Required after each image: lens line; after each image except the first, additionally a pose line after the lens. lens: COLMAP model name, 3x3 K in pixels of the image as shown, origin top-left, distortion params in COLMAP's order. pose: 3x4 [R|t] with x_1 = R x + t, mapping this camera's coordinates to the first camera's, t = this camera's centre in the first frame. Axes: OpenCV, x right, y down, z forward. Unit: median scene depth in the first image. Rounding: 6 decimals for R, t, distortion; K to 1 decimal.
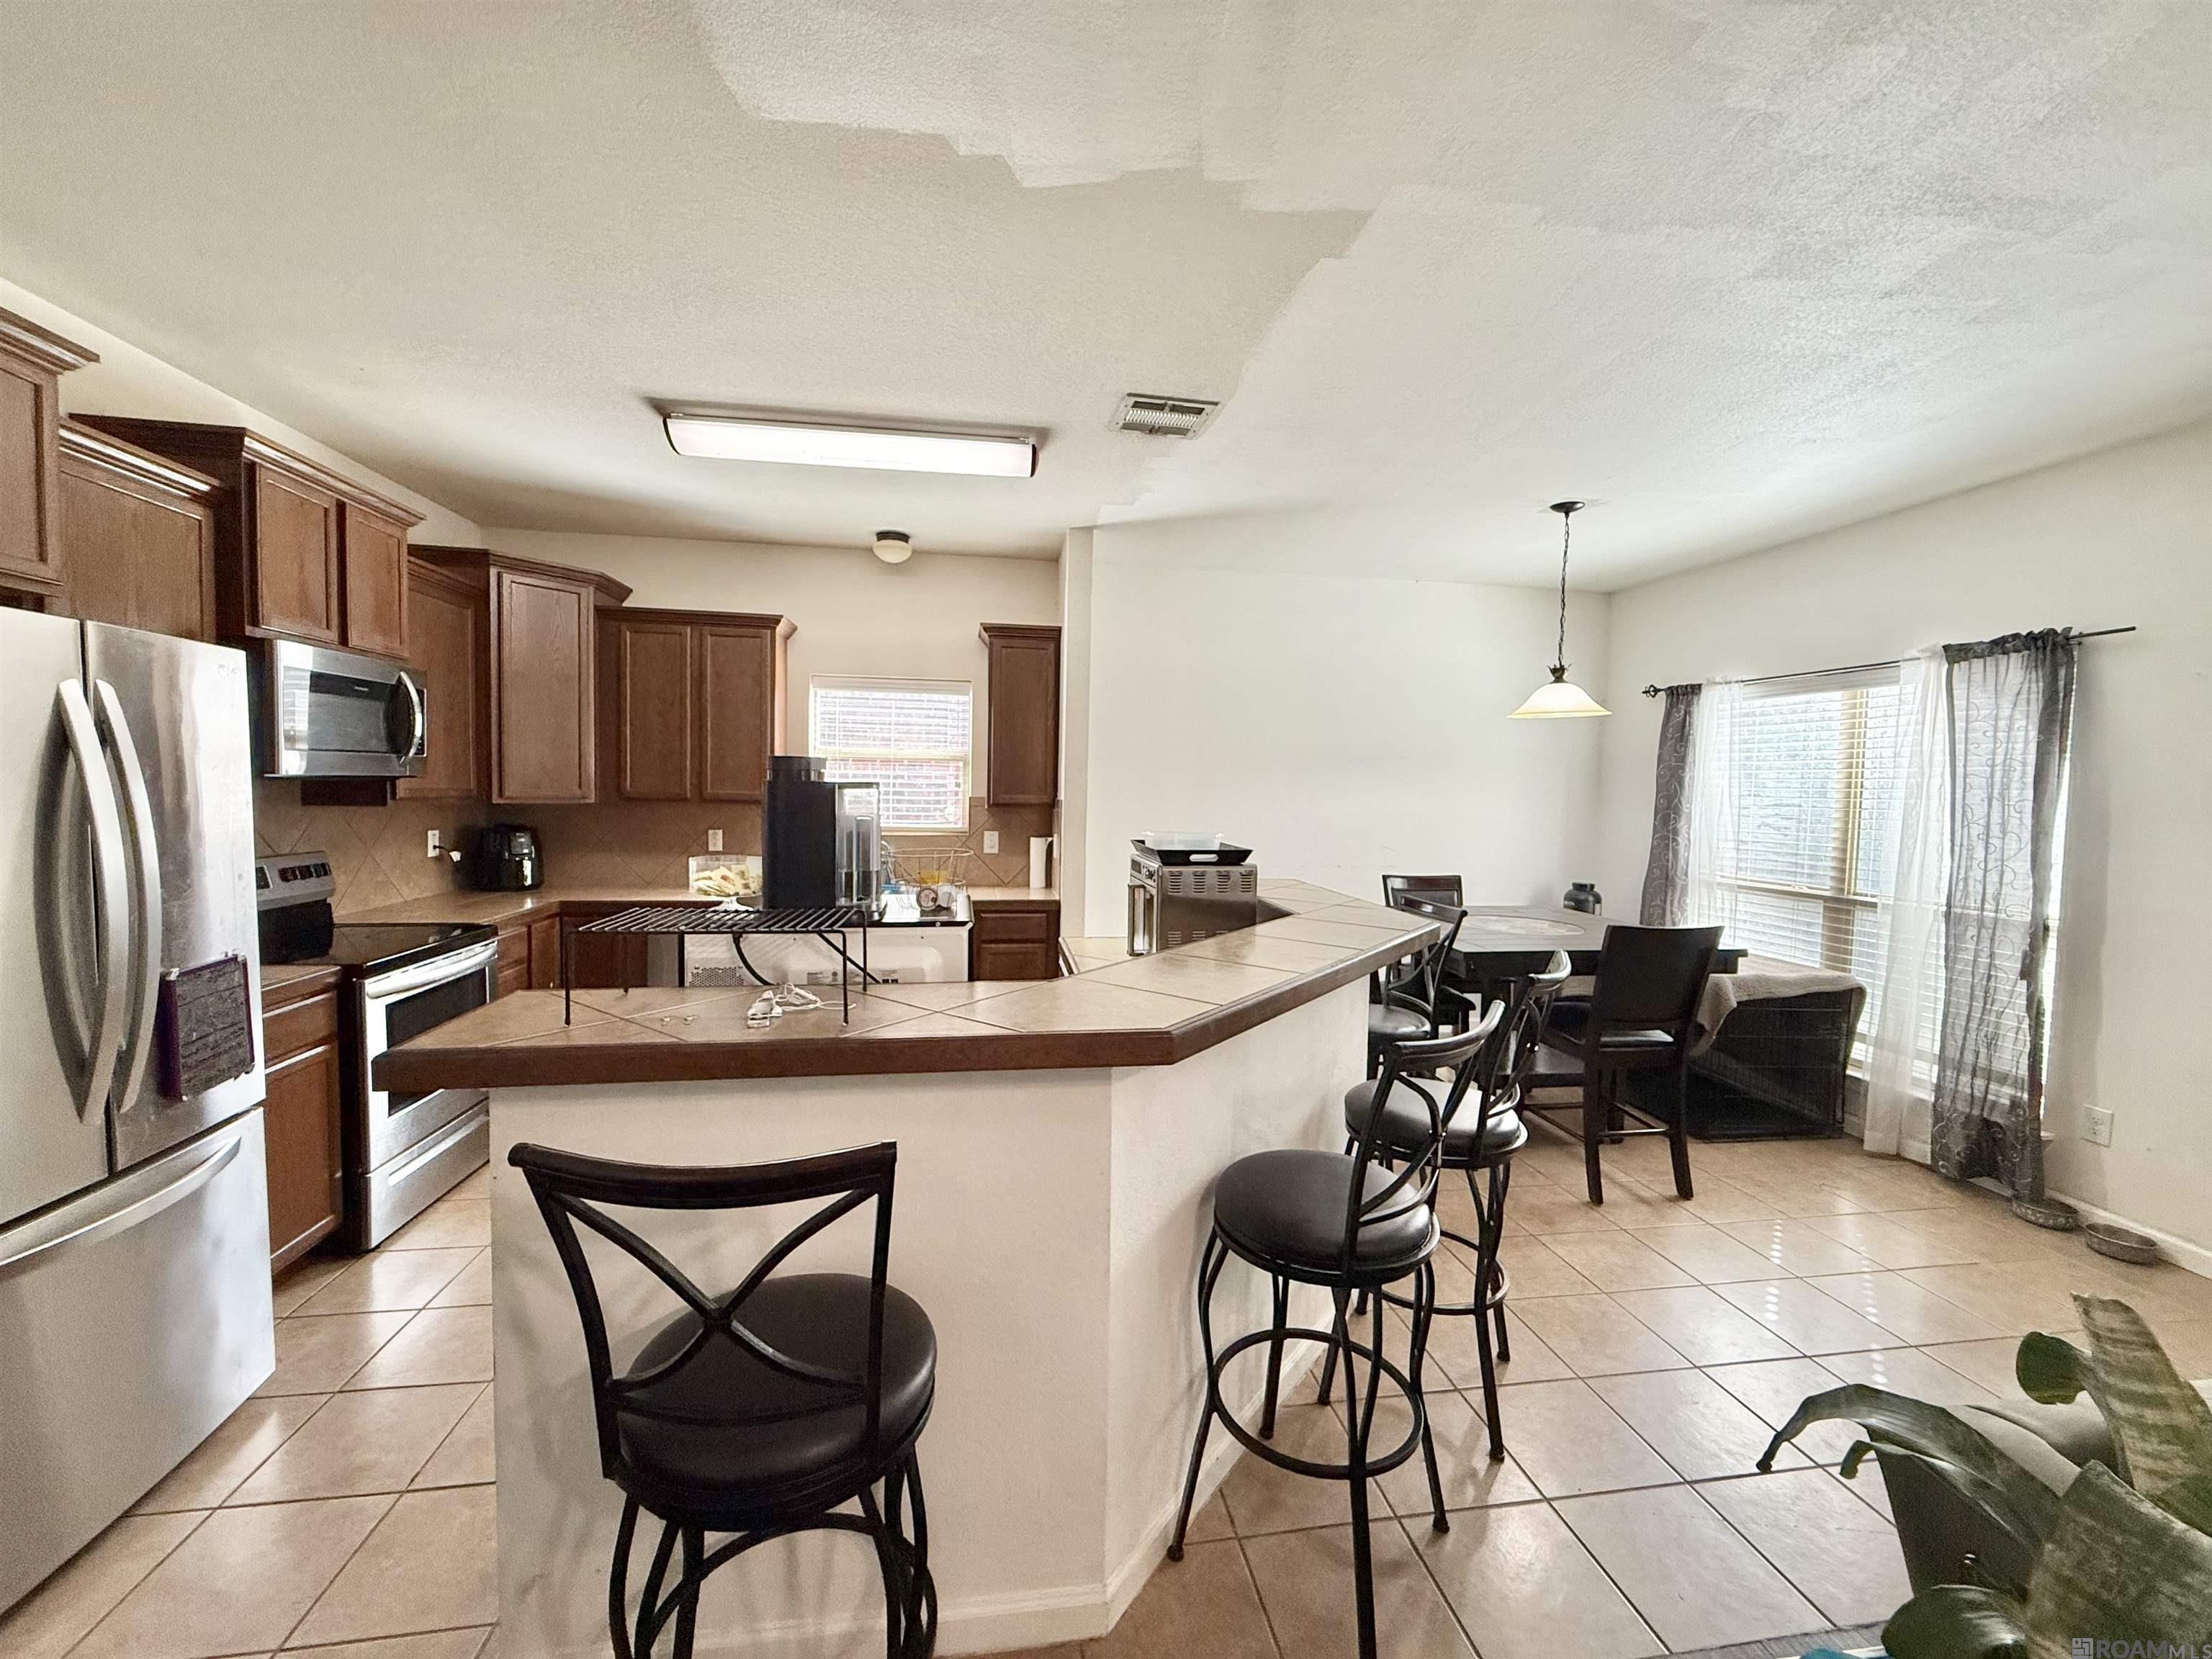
lens RADIAL K [[879.9, 0, 1102.4], [0, 879.9, 828.6], [0, 0, 1]] dist [0.000353, -0.000031]
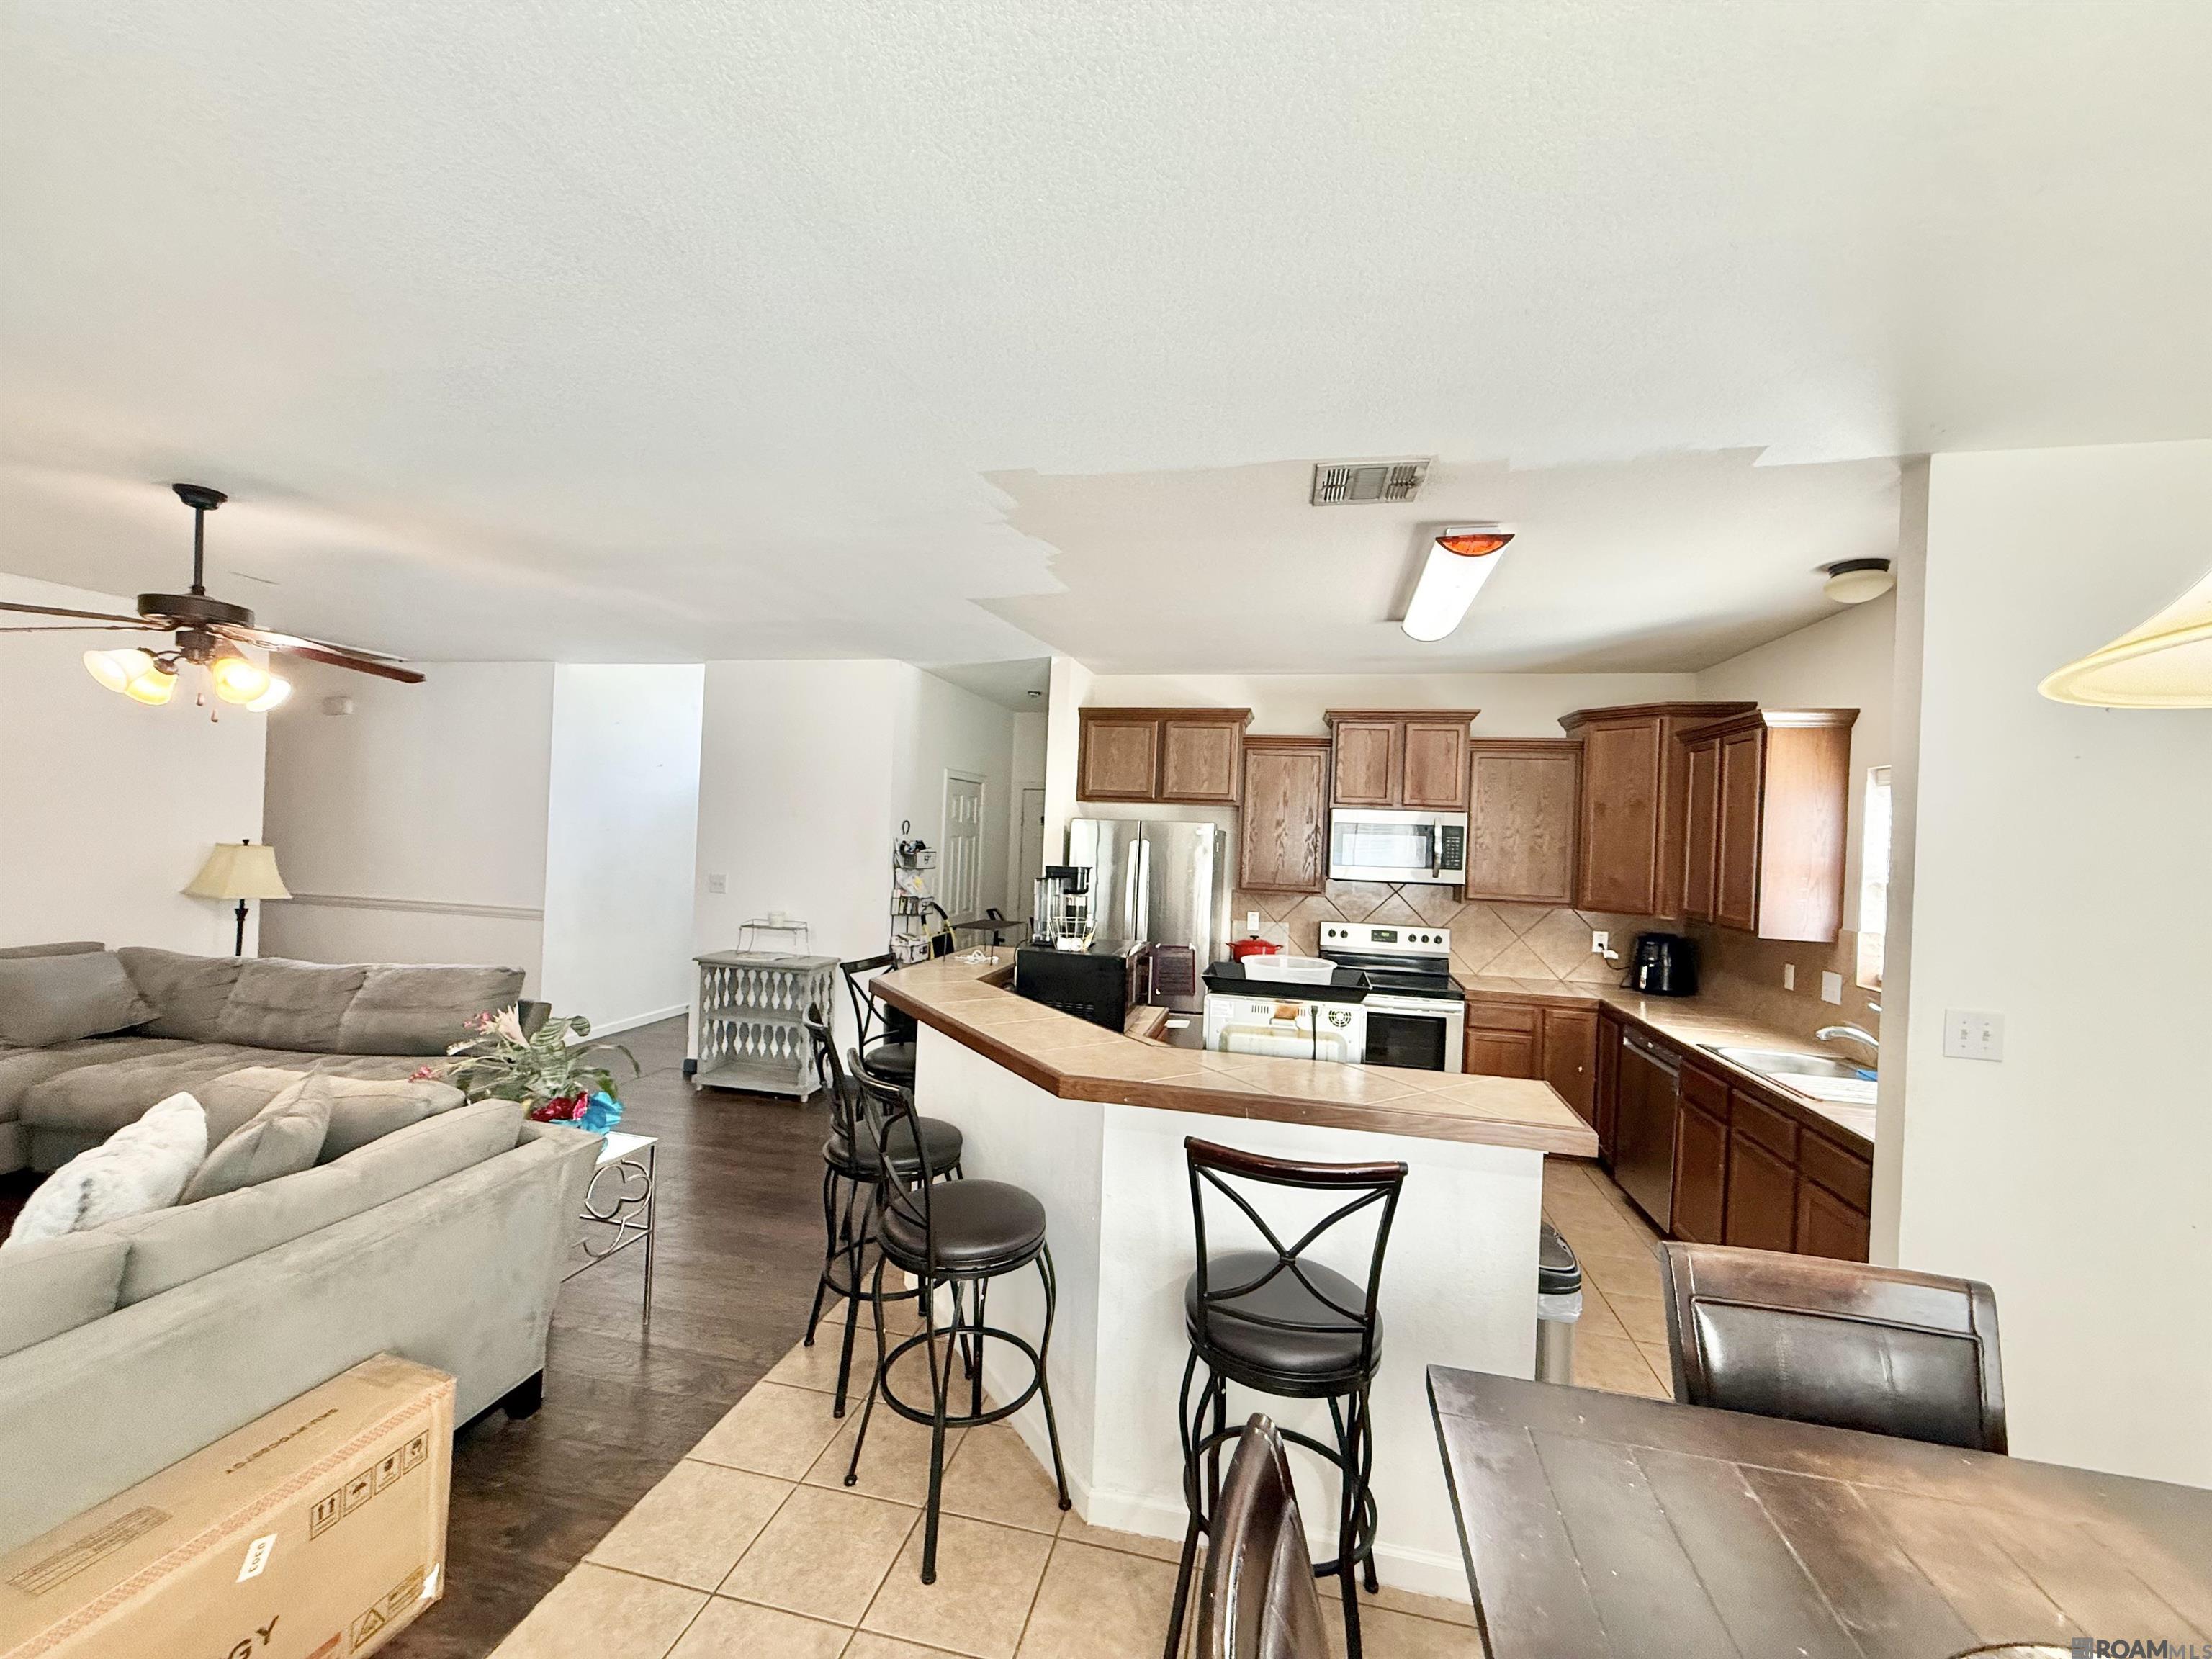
lens RADIAL K [[879.9, 0, 1102.4], [0, 879.9, 828.6], [0, 0, 1]] dist [0.000353, -0.000031]
pose [[-0.363009, -0.038978, -0.930970, 0.828156], [-0.092787, 0.995671, -0.005507, -0.088053], [0.927154, 0.084383, -0.365054, 0.962420]]
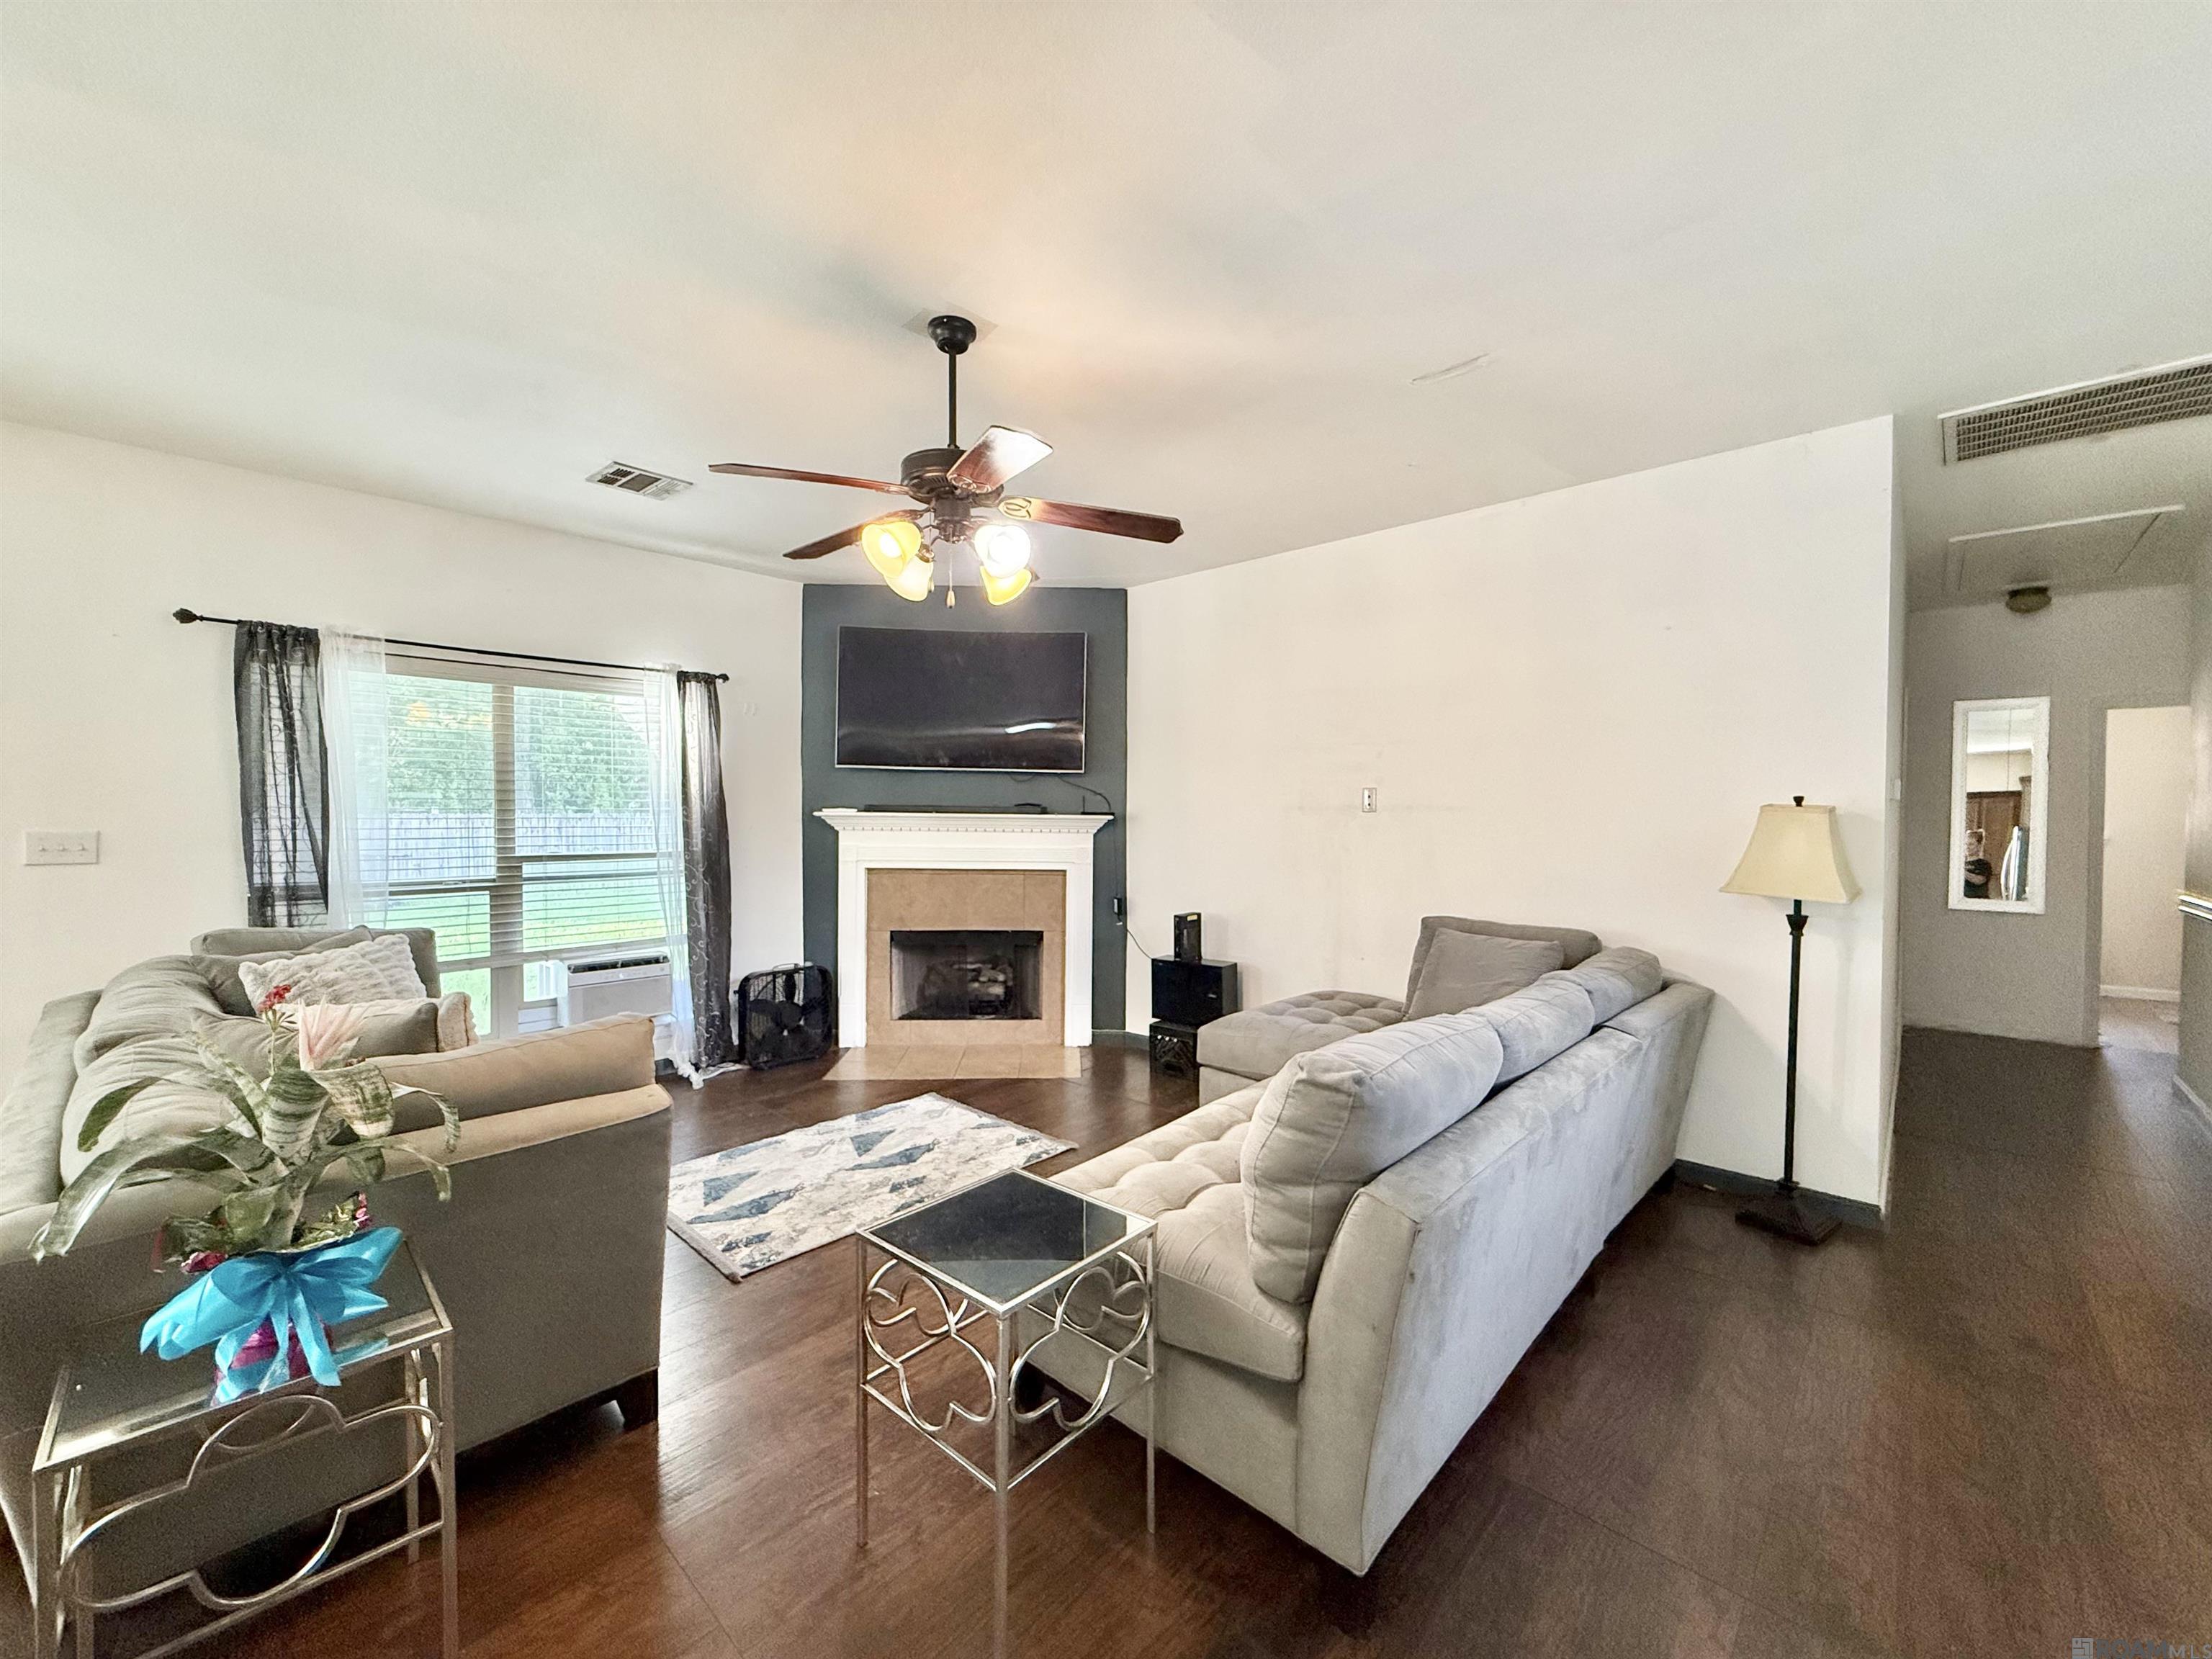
lens RADIAL K [[879.9, 0, 1102.4], [0, 879.9, 828.6], [0, 0, 1]] dist [0.000353, -0.000031]
pose [[-0.618660, -0.039119, 0.784685, -0.303858], [0.023427, 0.997397, 0.068193, 0.013941], [-0.785310, 0.060571, -0.616133, 0.145842]]
